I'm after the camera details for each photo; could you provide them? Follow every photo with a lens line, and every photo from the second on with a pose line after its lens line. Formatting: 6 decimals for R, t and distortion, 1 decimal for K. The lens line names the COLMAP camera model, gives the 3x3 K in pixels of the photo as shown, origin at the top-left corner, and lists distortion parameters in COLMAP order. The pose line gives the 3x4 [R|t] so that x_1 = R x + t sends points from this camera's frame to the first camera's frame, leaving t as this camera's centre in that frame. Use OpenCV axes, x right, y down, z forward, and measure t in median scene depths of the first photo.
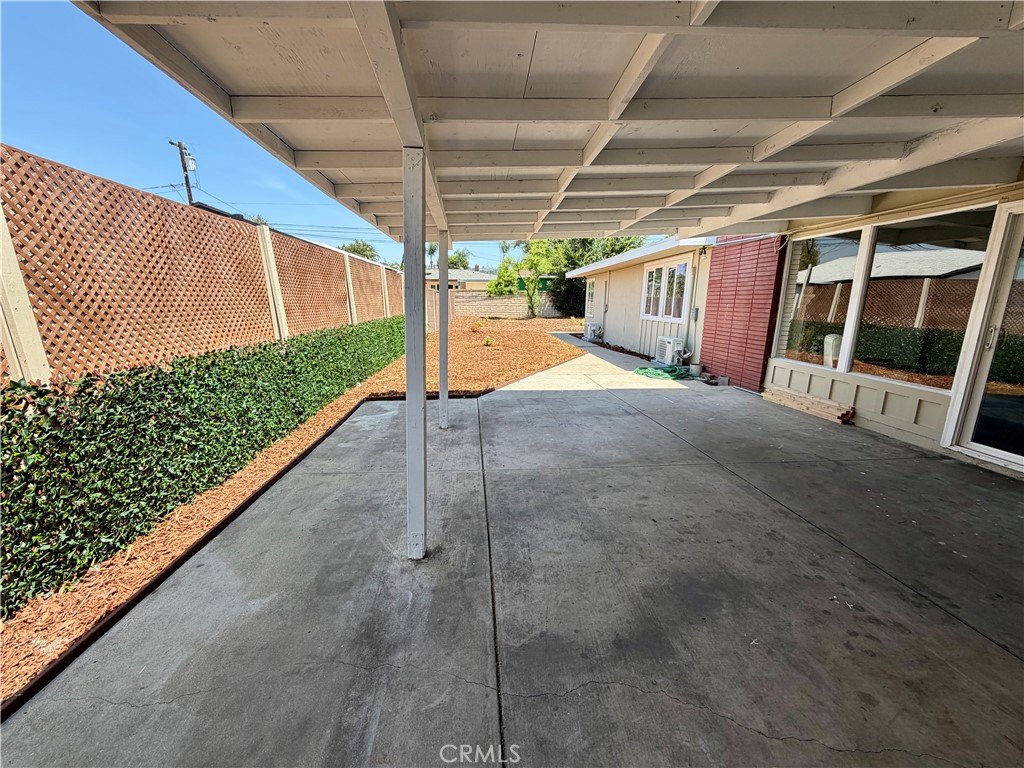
lens RADIAL K [[408.6, 0, 512.8], [0, 408.6, 385.6], [0, 0, 1]] dist [-0.001493, 0.000301]
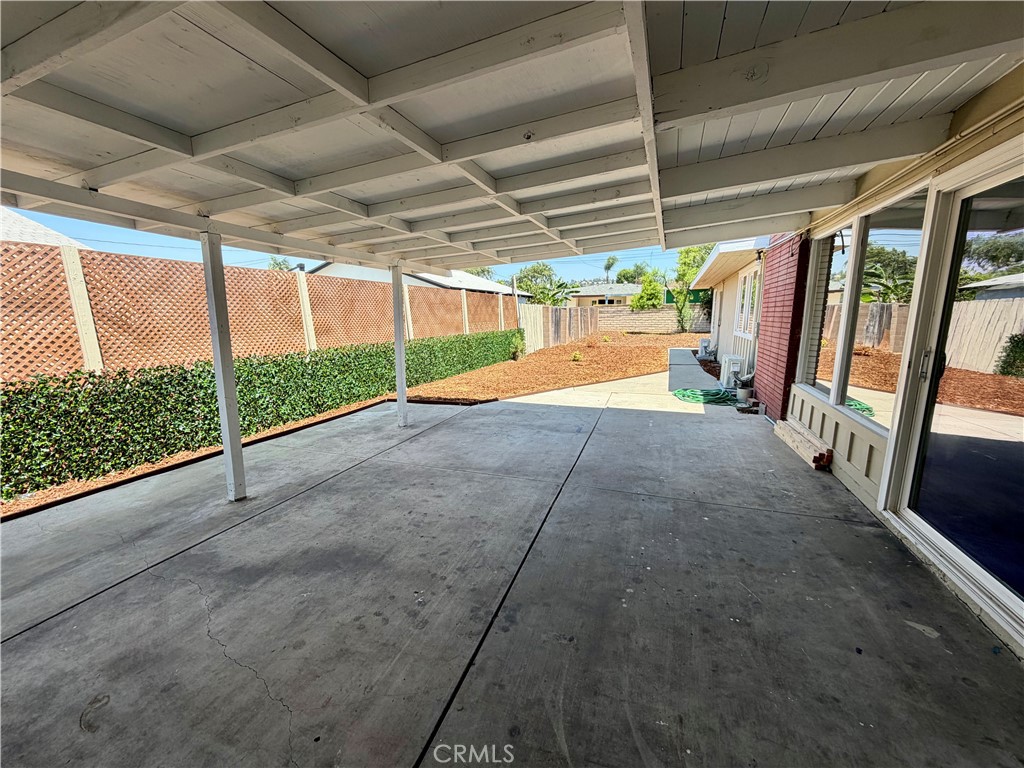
lens RADIAL K [[409.2, 0, 510.7], [0, 409.2, 387.2], [0, 0, 1]] dist [0.000809, -0.000046]
pose [[0.903105, 0.052661, -0.426179, 0.162506], [-0.066134, 0.997668, -0.016865, -0.003154], [0.424297, 0.043416, 0.904482, 0.009314]]
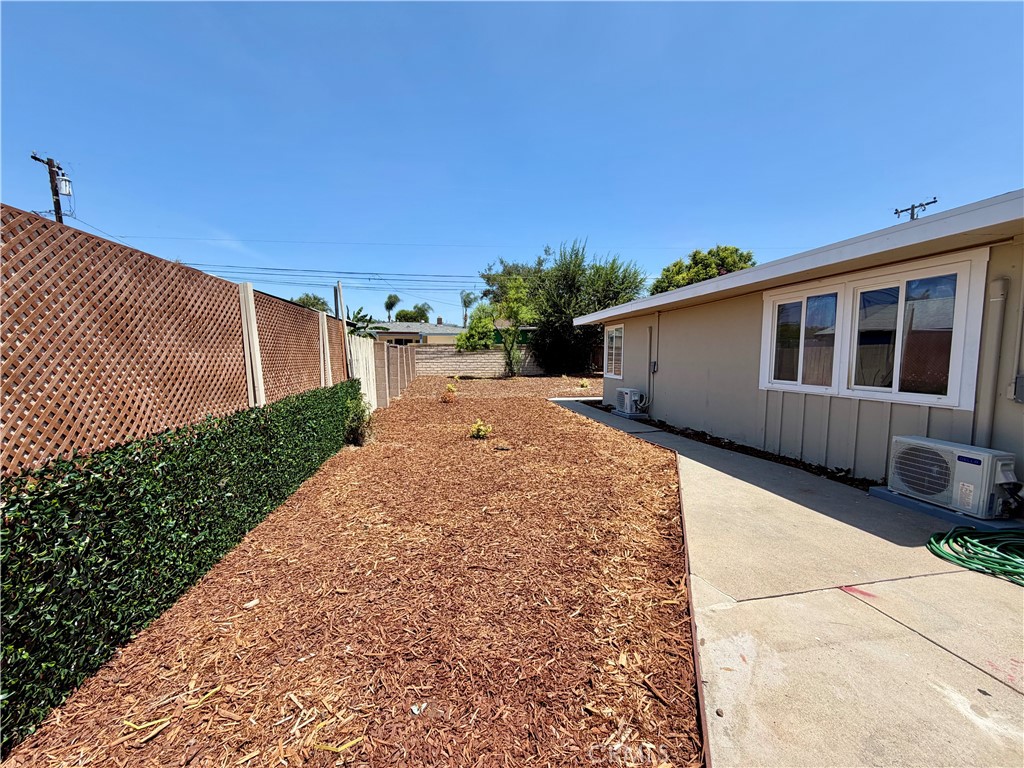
lens RADIAL K [[408.6, 0, 512.8], [0, 408.6, 385.6], [0, 0, 1]] dist [-0.001493, 0.000301]
pose [[0.995043, -0.019731, 0.097466, -0.048321], [0.032205, 0.991236, -0.128118, -0.066901], [-0.094084, 0.130622, 0.986958, 0.301395]]
